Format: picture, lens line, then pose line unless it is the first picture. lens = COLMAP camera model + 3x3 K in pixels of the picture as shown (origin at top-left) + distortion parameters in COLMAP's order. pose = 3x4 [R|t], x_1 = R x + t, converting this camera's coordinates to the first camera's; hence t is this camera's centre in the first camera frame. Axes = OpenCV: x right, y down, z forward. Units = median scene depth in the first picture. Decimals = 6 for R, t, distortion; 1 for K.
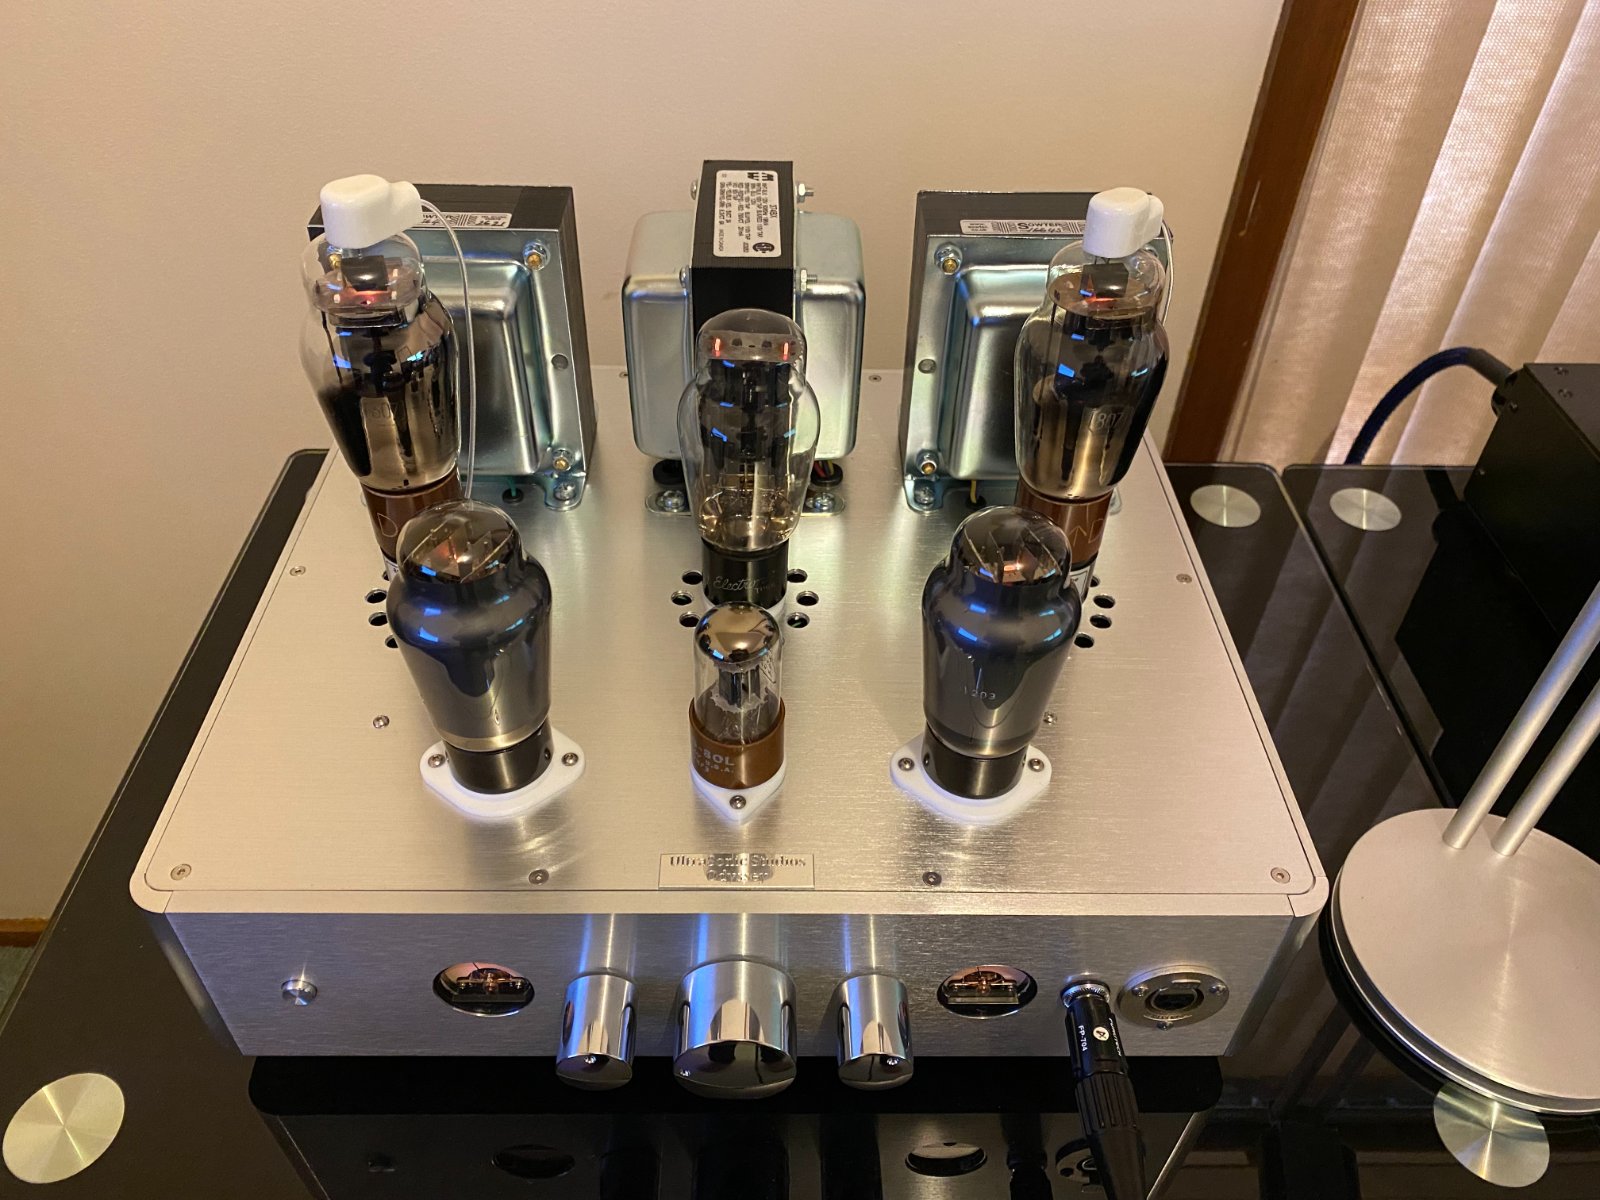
lens RADIAL K [[1227.5, 0, 787.4], [0, 1227.5, 595.1], [0, 0, 1]] dist [0.009607, -0.007427]
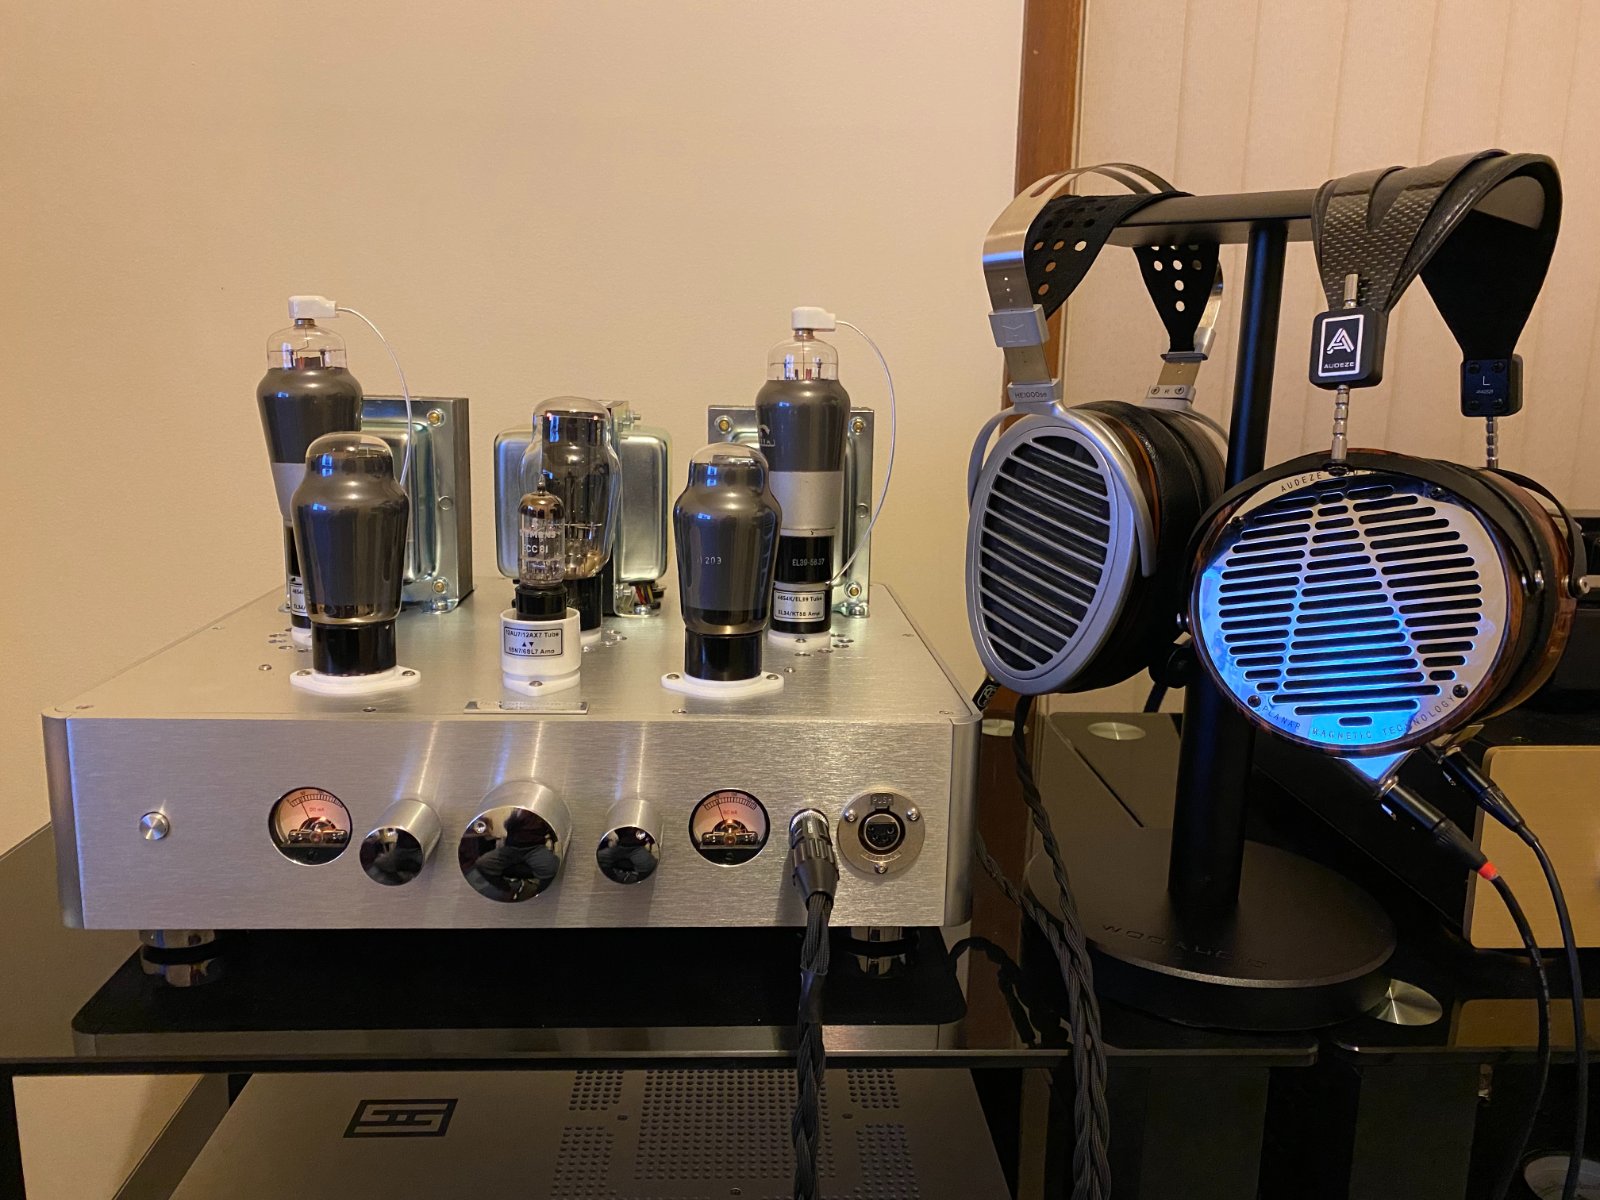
lens RADIAL K [[1227.5, 0, 805.9], [0, 1227.5, 608.4], [0, 0, 1]] dist [0.009607, -0.007427]
pose [[0.998246, 0.002533, 0.059142, 0.162742], [0.026238, 0.876646, -0.480420, 0.713062], [-0.053064, 0.481129, 0.875042, -0.185543]]
